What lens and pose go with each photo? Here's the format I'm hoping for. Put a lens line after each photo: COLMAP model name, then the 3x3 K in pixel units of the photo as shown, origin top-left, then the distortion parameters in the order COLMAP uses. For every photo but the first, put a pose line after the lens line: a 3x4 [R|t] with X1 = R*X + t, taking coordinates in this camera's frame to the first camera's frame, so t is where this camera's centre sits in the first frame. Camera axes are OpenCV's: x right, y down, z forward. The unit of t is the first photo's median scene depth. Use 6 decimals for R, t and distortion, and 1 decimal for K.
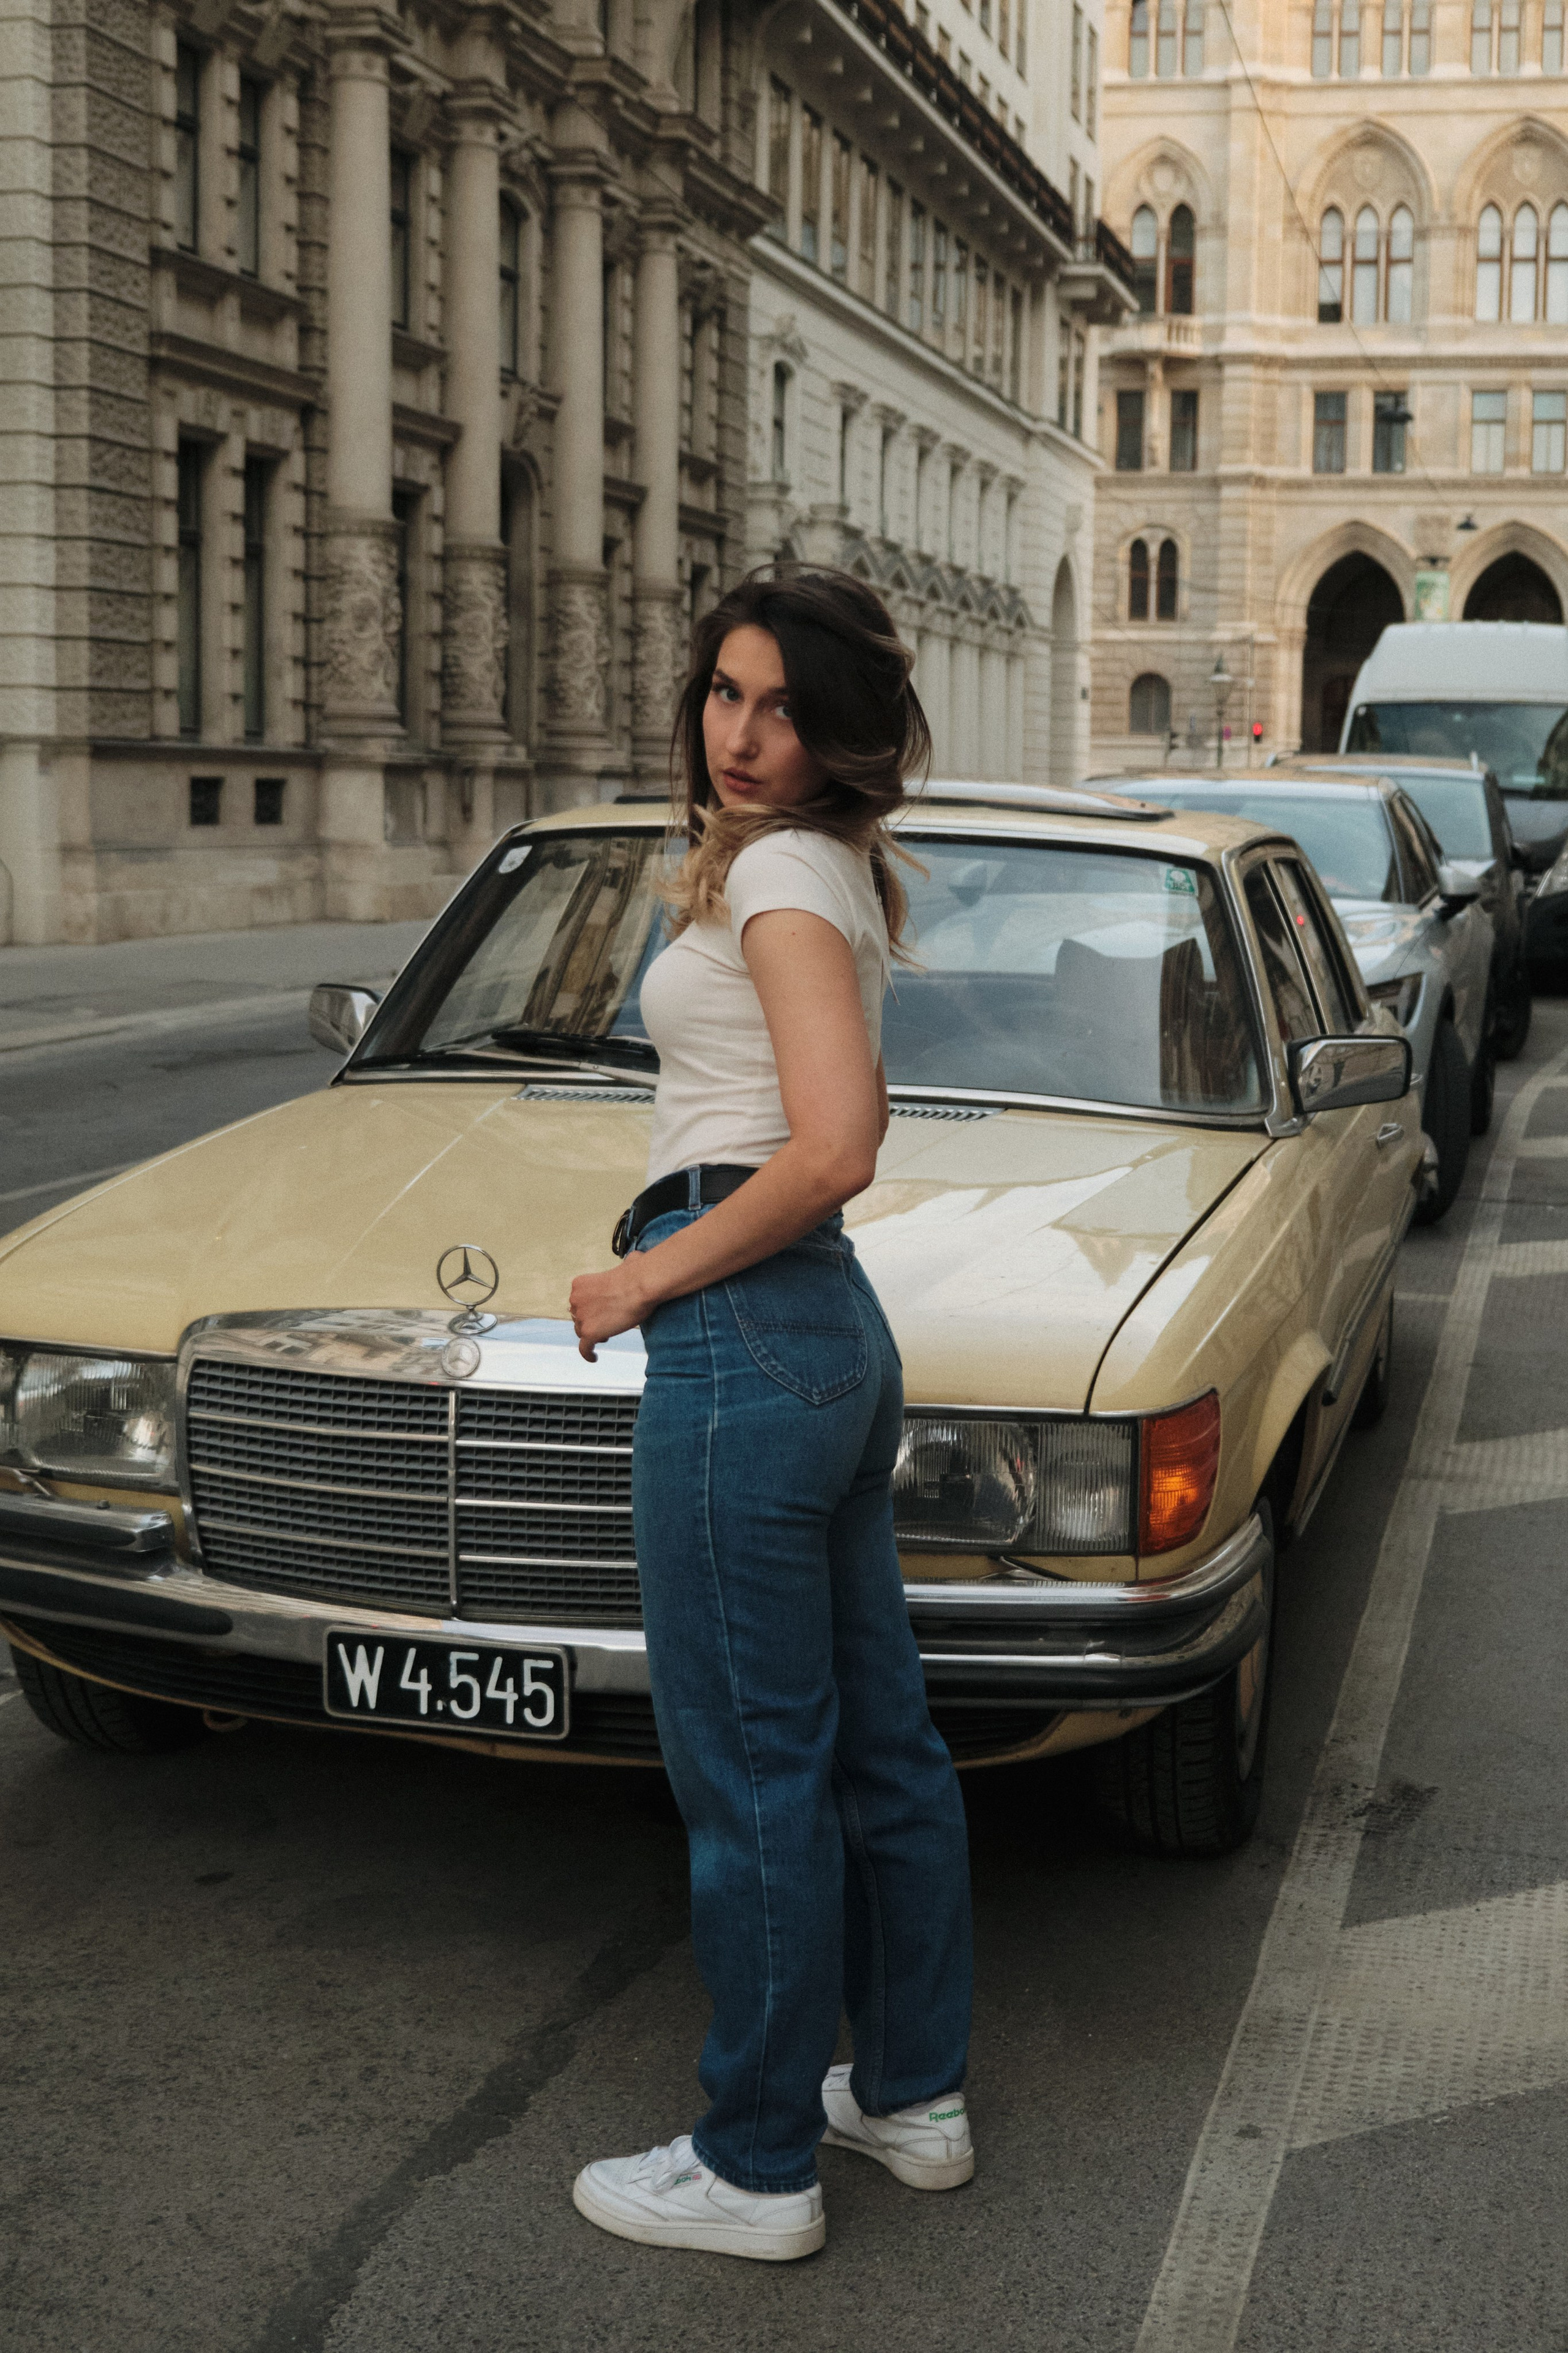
lens RADIAL K [[3453.1, 0, 878.2], [0, 3453.1, 1171.7], [0, 0, 1]] dist [-0.089623, 0.189521]
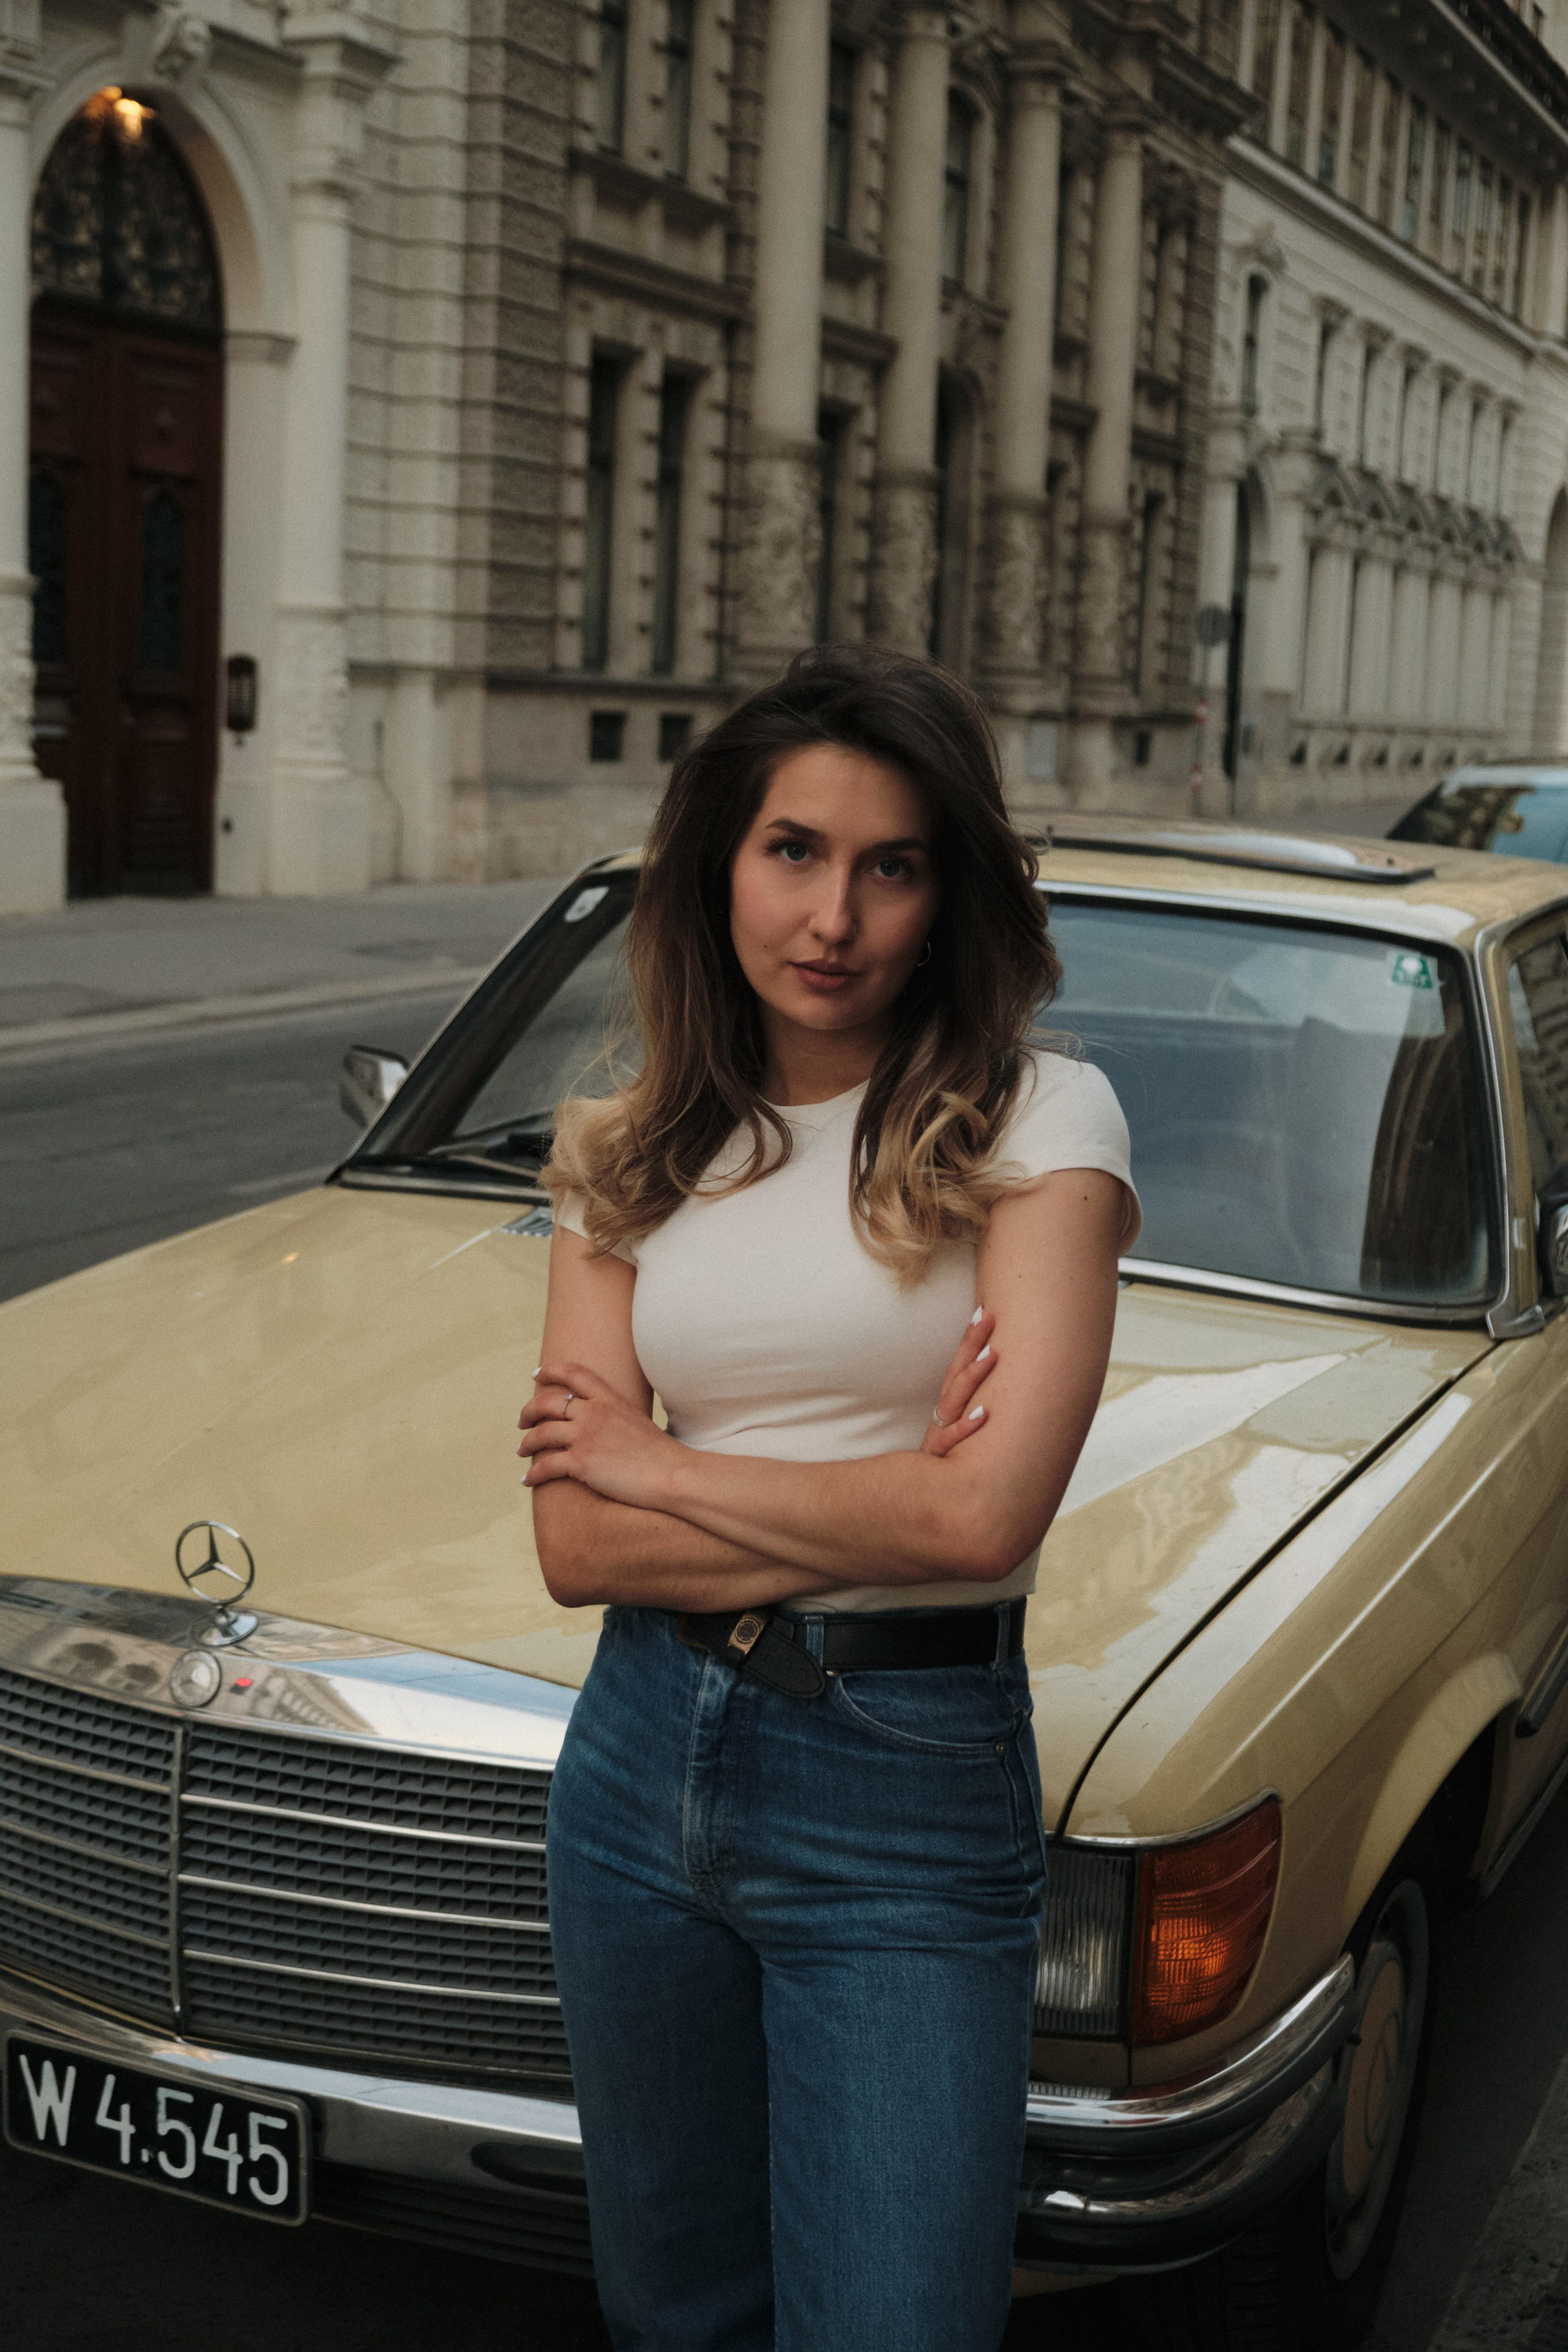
lens RADIAL K [[3250.3, 0, 780.6], [0, 3250.3, 1217.2], [0, 0, 1]] dist [0.006504, -0.066727]
pose [[0.979211, 0.054603, -0.195355, 0.036641], [-0.044700, 0.997499, 0.054747, -0.024654], [0.197856, -0.044877, 0.979203, 0.107823]]
